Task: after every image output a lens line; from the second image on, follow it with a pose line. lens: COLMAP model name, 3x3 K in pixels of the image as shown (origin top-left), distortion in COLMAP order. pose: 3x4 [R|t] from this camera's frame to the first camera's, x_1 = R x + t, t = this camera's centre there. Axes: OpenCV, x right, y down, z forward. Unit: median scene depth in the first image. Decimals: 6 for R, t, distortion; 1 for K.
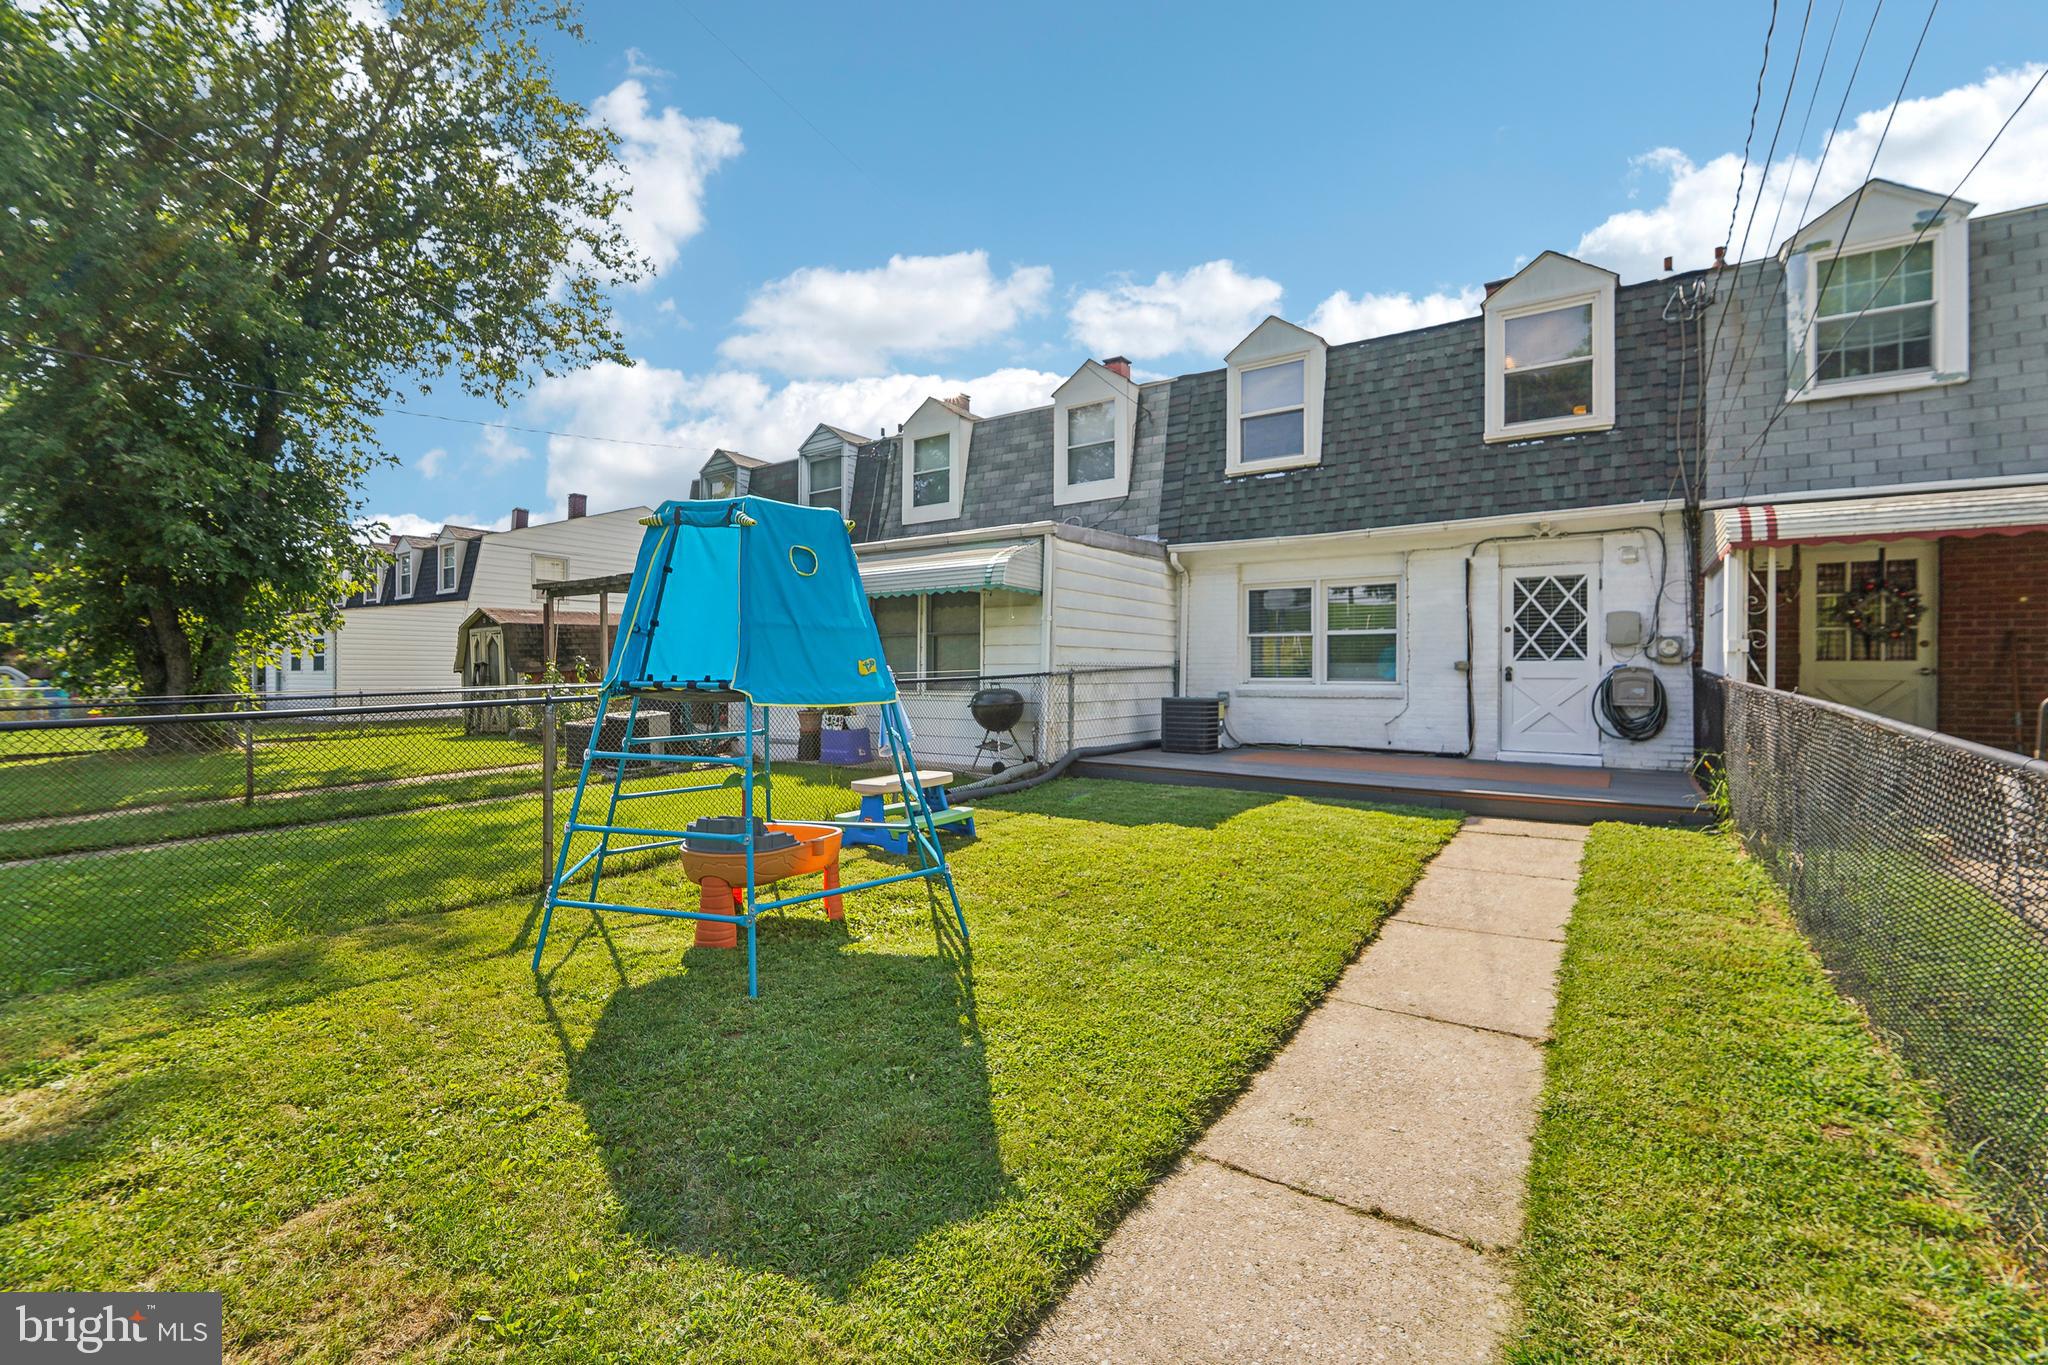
lens RADIAL K [[861.3, 0, 1025.6], [0, 861.3, 679.8], [0, 0, 1]] dist [-0.015742, -0.000314]
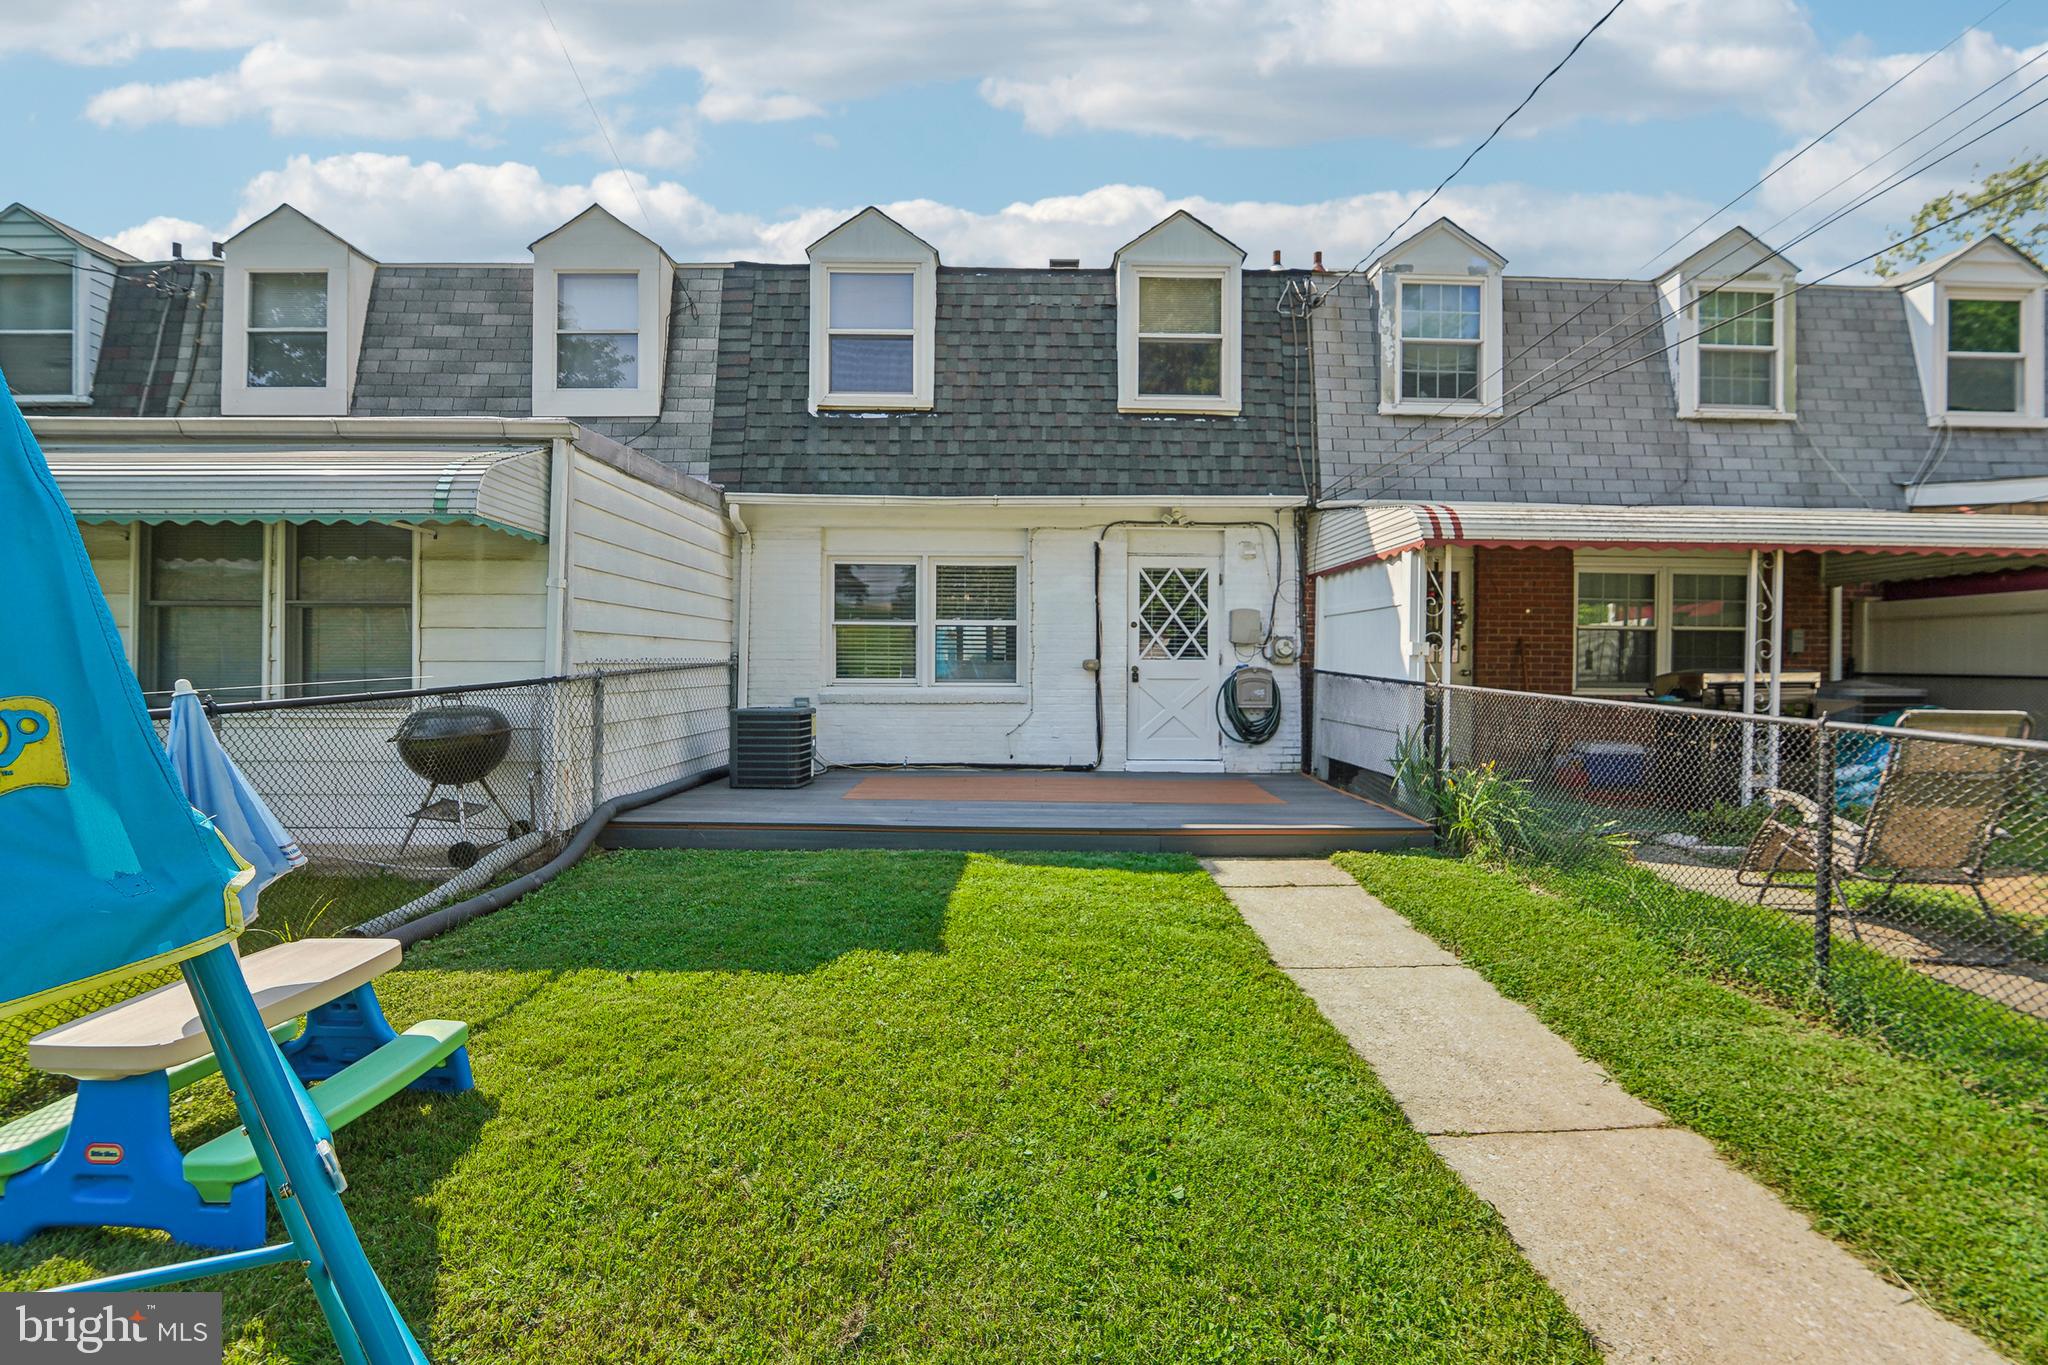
lens RADIAL K [[866.2, 0, 1036.1], [0, 866.2, 668.6], [0, 0, 1]] dist [-0.014468, -0.000072]
pose [[0.812202, -0.001162, 0.583375, -0.049626], [0.001713, 0.999998, -0.000393, -0.012417], [-0.583374, 0.001319, 0.812203, 0.320329]]
